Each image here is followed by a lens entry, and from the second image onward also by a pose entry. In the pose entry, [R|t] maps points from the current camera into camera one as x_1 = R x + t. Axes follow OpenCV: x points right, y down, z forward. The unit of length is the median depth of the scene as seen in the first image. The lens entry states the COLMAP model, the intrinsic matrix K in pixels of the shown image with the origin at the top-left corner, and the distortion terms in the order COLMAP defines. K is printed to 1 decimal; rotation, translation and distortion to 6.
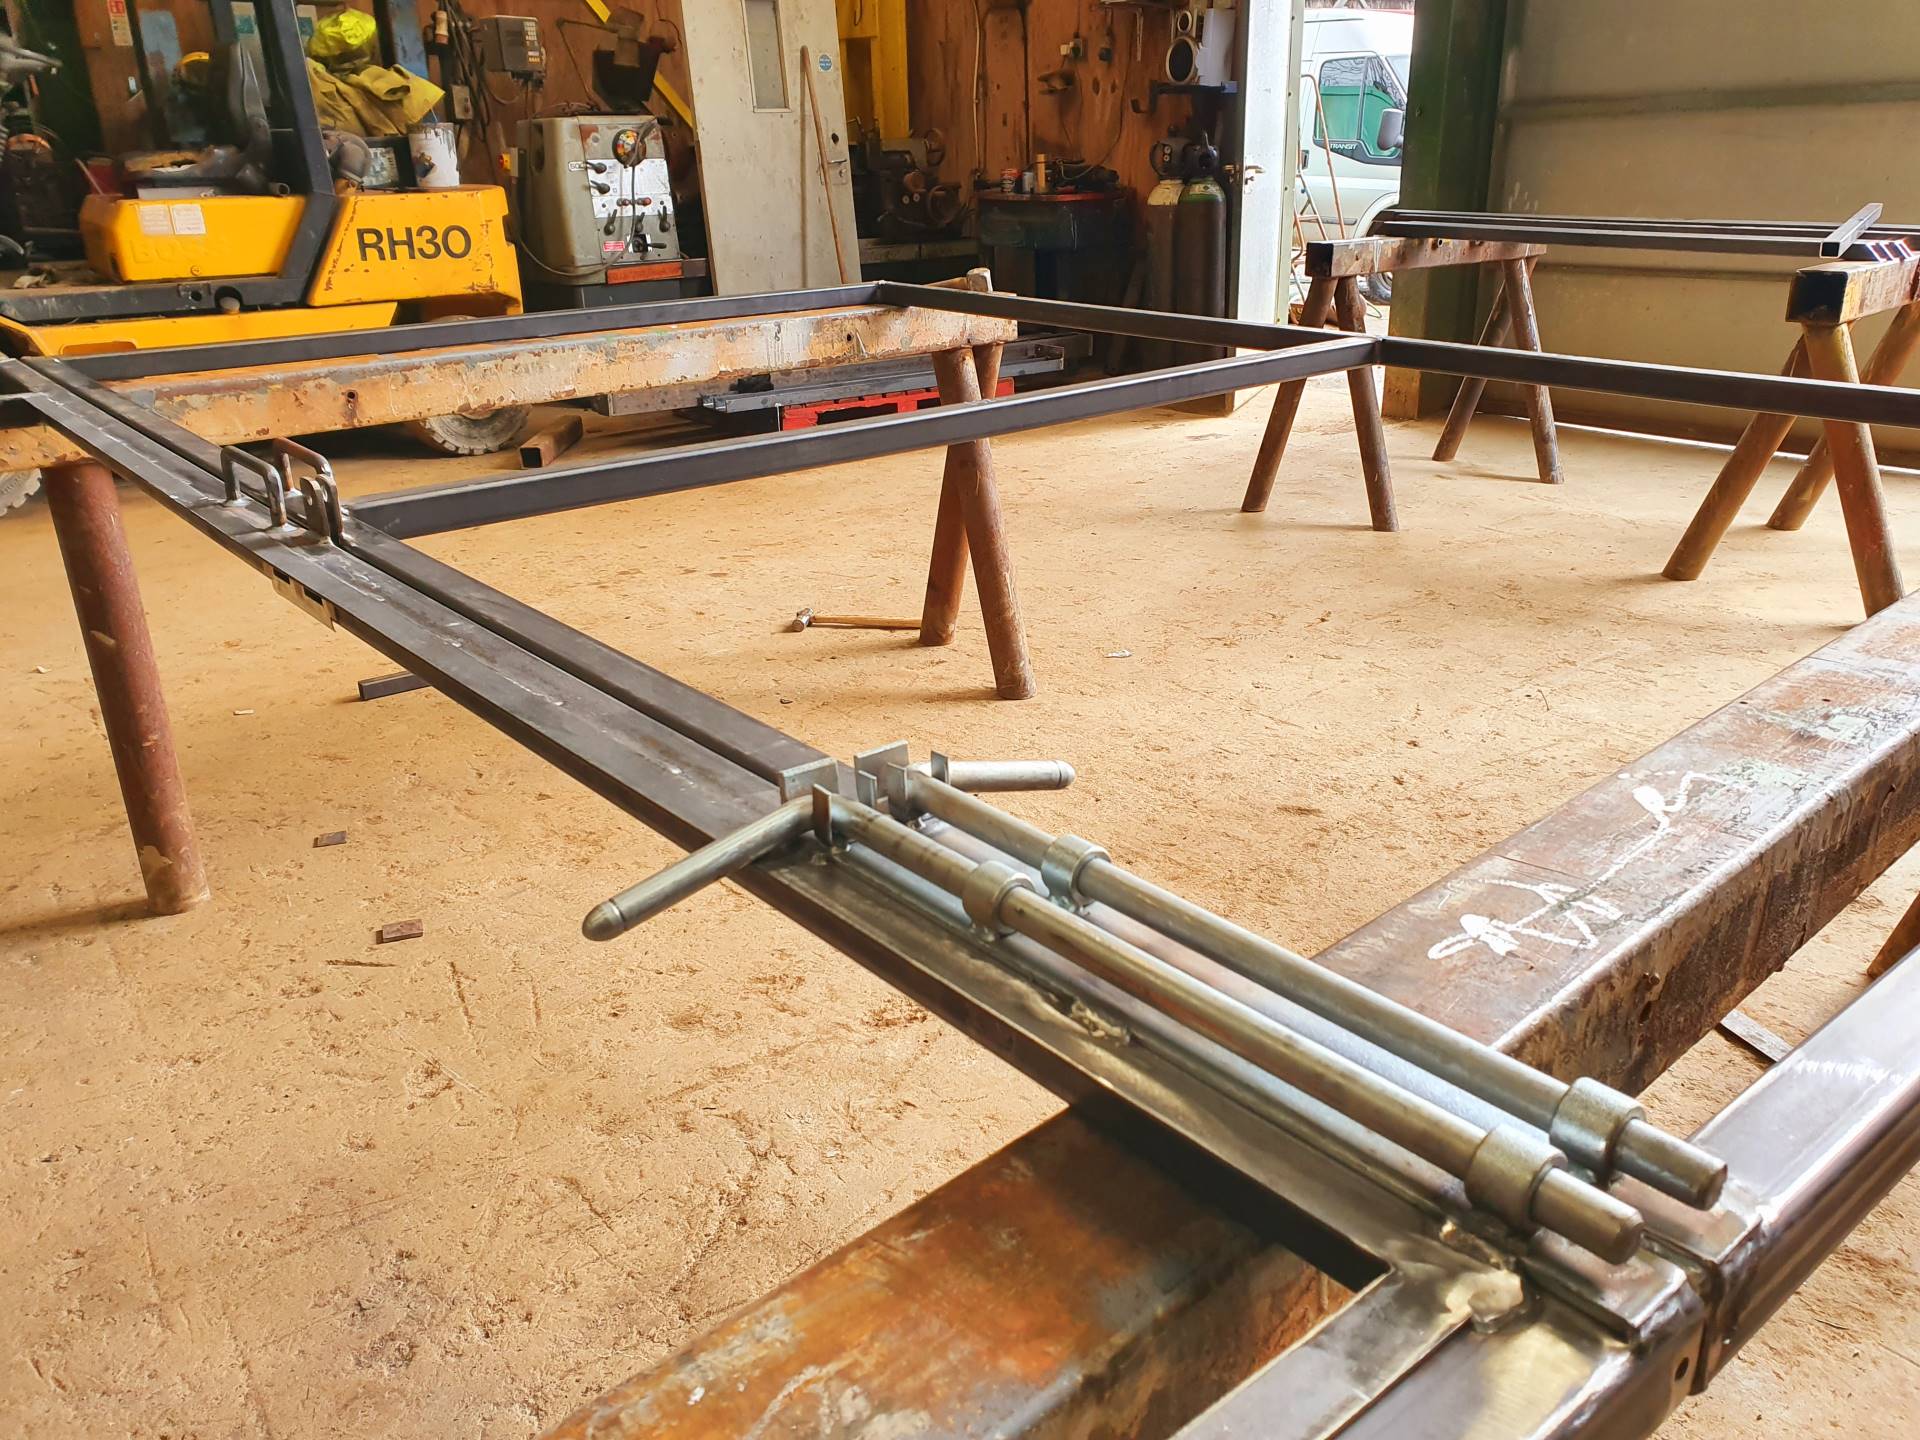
lens RADIAL K [[1466.8, 0, 1009.6], [0, 1466.8, 712.5], [0, 0, 1]] dist [0.019577, 0.000453]
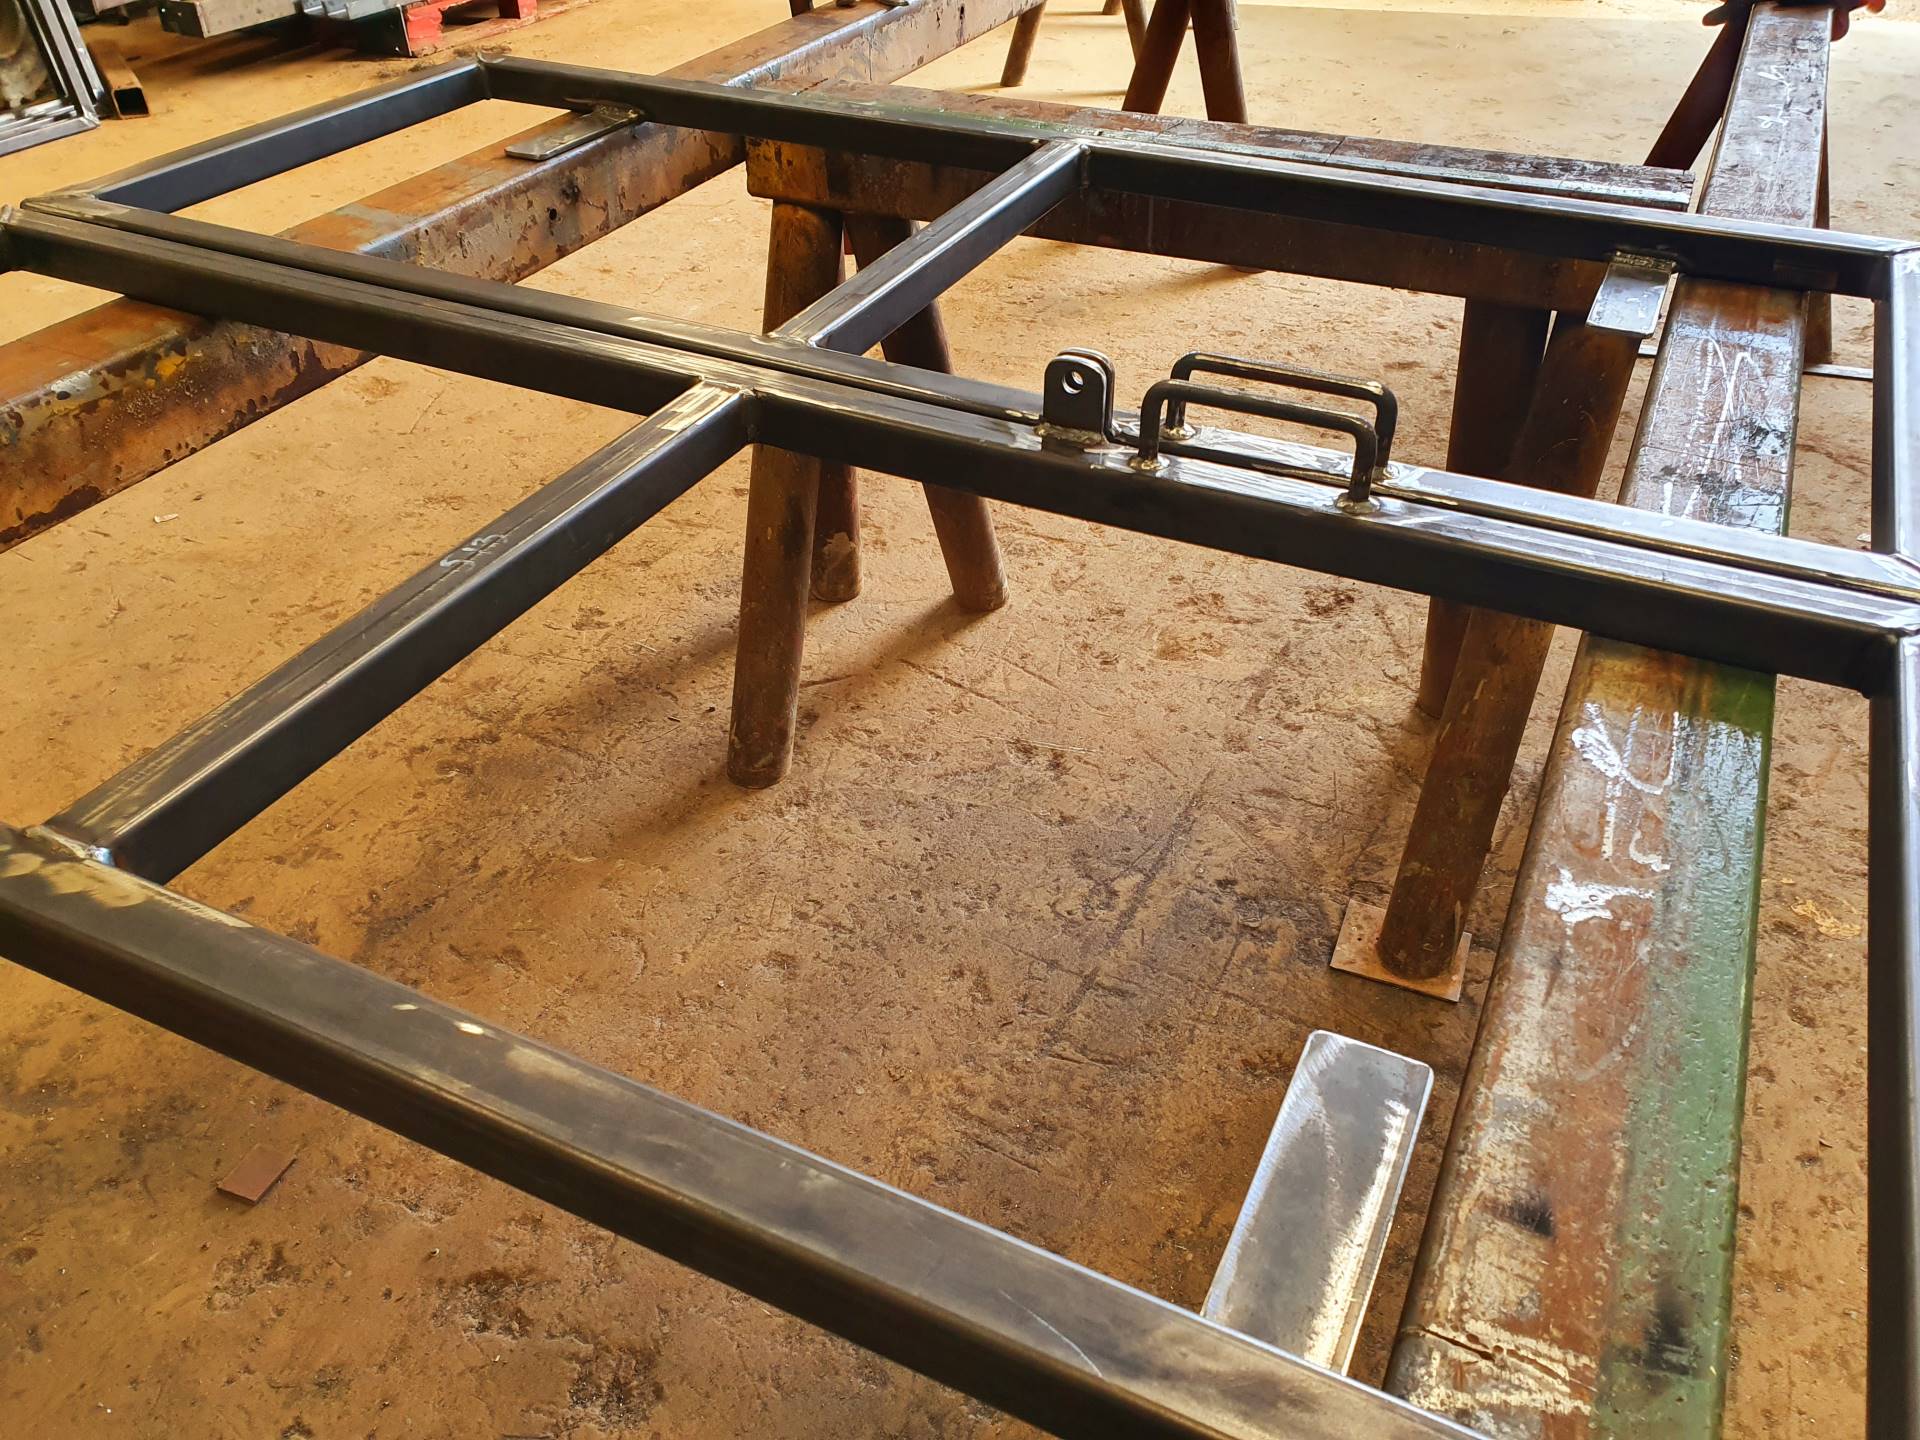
lens RADIAL K [[1466.8, 0, 948.1], [0, 1466.8, 720.5], [0, 0, 1]] dist [0.019577, 0.000453]
pose [[0.897525, -0.256714, 0.358534, -0.305757], [0.148941, 0.941771, 0.301469, -0.035982], [-0.415048, -0.217176, 0.883499, 0.043910]]
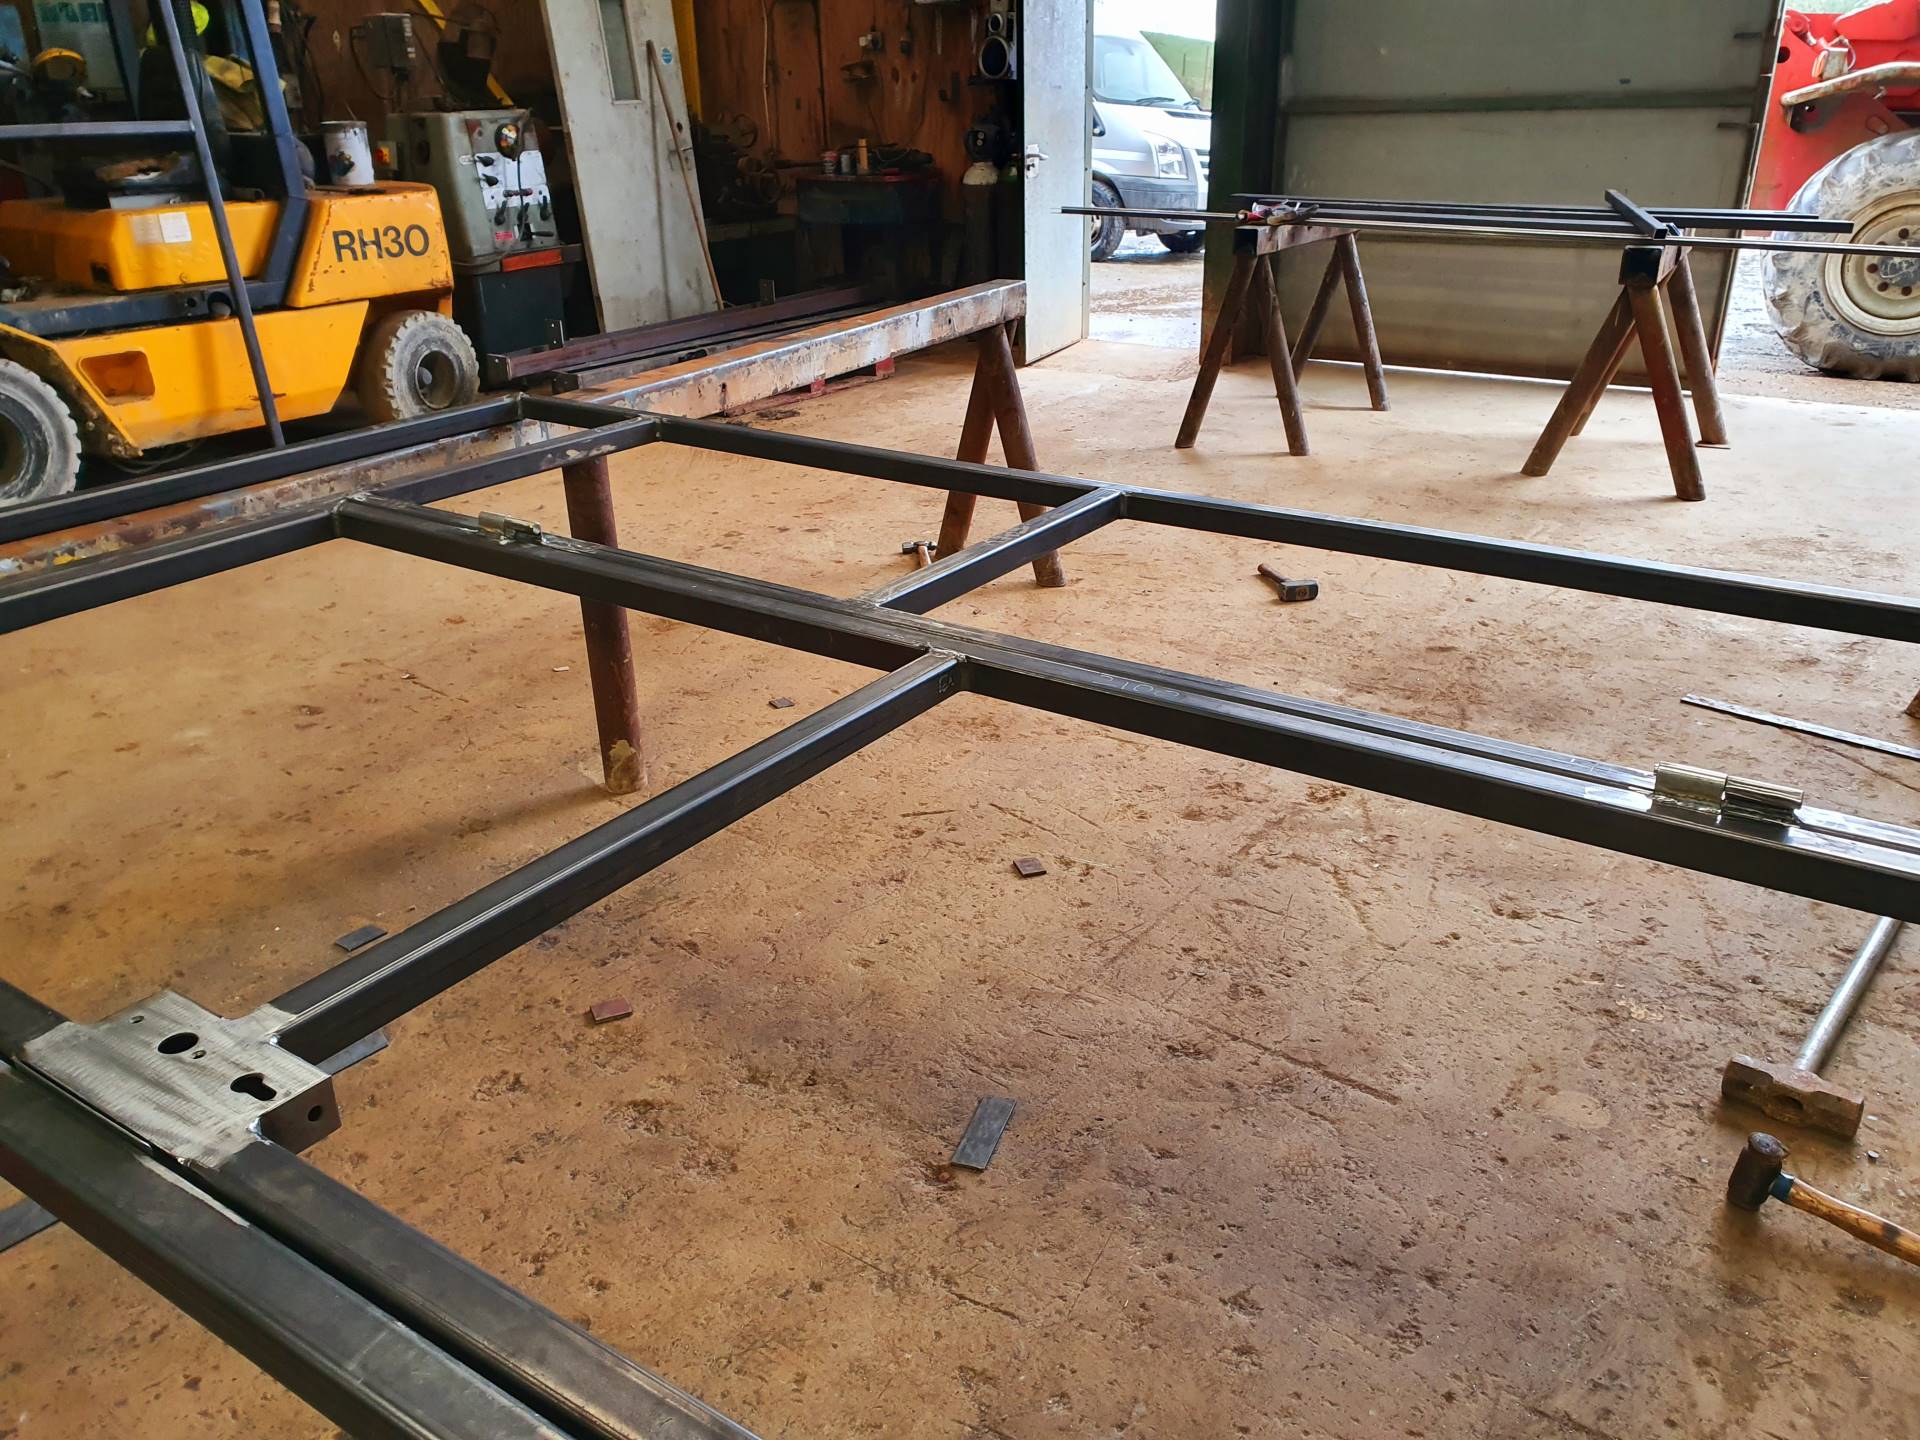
lens RADIAL K [[1466.8, 0, 963.9], [0, 1466.8, 723.8], [0, 0, 1]] dist [0.019577, 0.000453]
pose [[0.960176, -0.112084, 0.255926, -0.317558], [0.102146, 0.993418, 0.051842, 0.009224], [-0.260052, -0.023635, 0.965305, -0.129228]]
